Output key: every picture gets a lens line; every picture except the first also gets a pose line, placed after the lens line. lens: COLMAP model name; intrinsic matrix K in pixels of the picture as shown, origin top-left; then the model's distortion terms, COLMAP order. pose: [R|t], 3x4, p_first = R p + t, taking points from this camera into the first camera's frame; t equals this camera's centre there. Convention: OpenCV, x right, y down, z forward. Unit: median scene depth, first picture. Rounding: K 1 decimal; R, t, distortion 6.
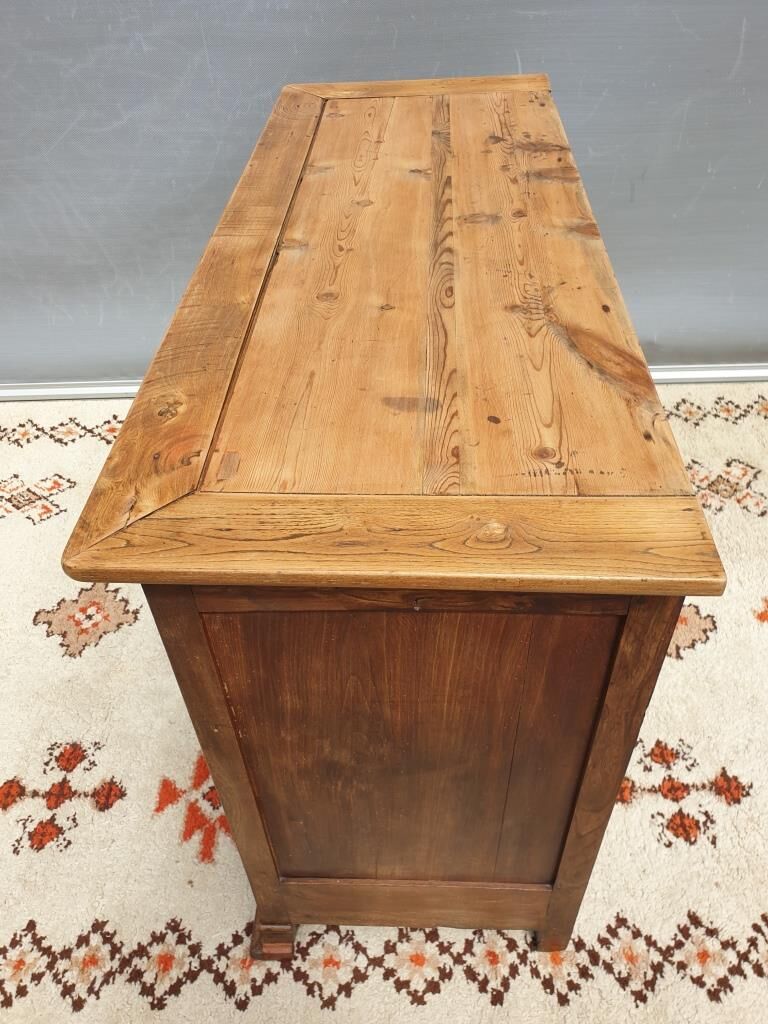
lens RADIAL K [[805.3, 0, 387.6], [0, 805.3, 514.1], [0, 0, 1]] dist [-0.013360, 0.040870]
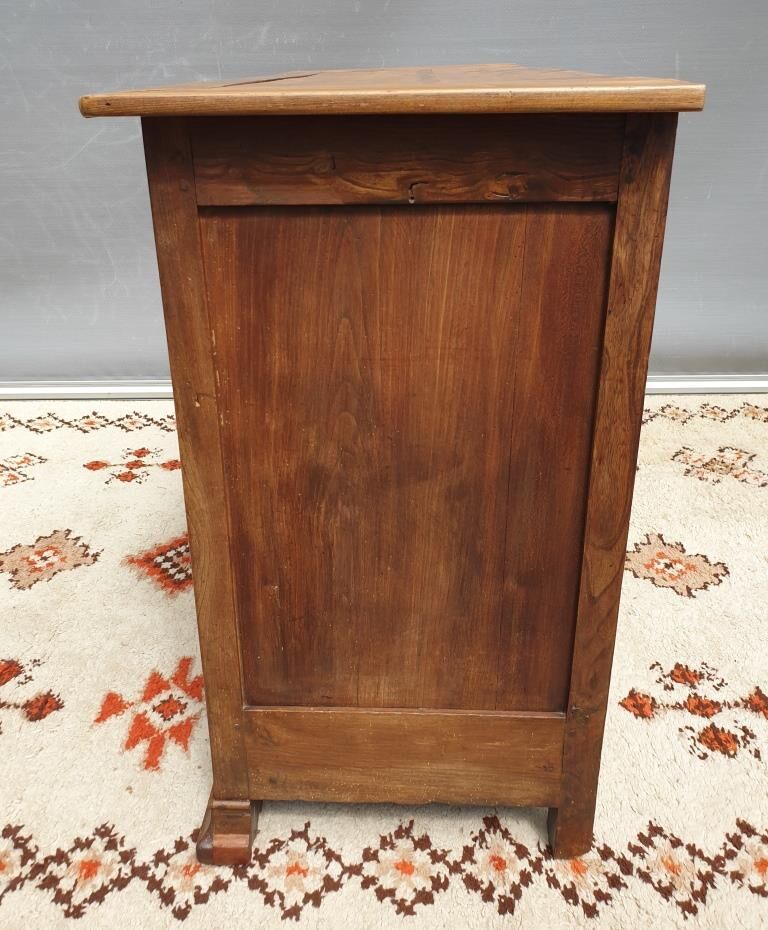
lens RADIAL K [[836.6, 0, 361.1], [0, 836.6, 402.9], [0, 0, 1]] dist [0.015989, 0.018864]
pose [[0.999831, 0.017439, -0.005758, -0.008968], [-0.018351, 0.936042, -0.351411, 0.405528], [-0.000739, 0.351457, 0.936204, 0.052578]]
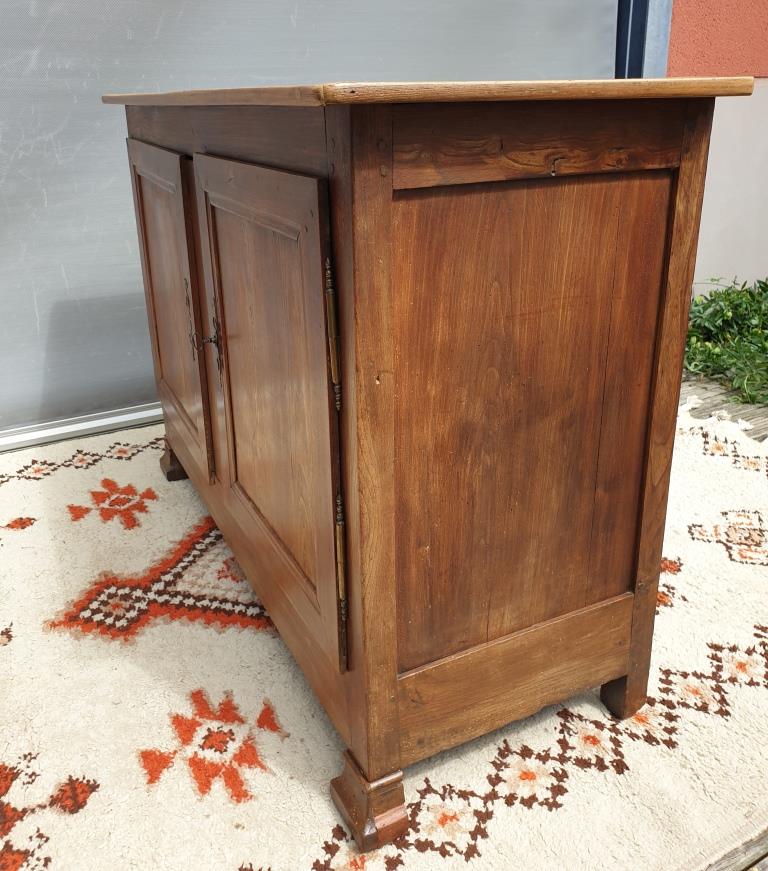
lens RADIAL K [[800.8, 0, 380.9], [0, 800.8, 377.1], [0, 0, 1]] dist [0.014947, 0.000000]
pose [[0.877389, -0.146343, 0.456916, -0.437705], [0.320128, 0.887917, -0.330337, 0.392357], [-0.357361, 0.436106, 0.825896, 0.123077]]
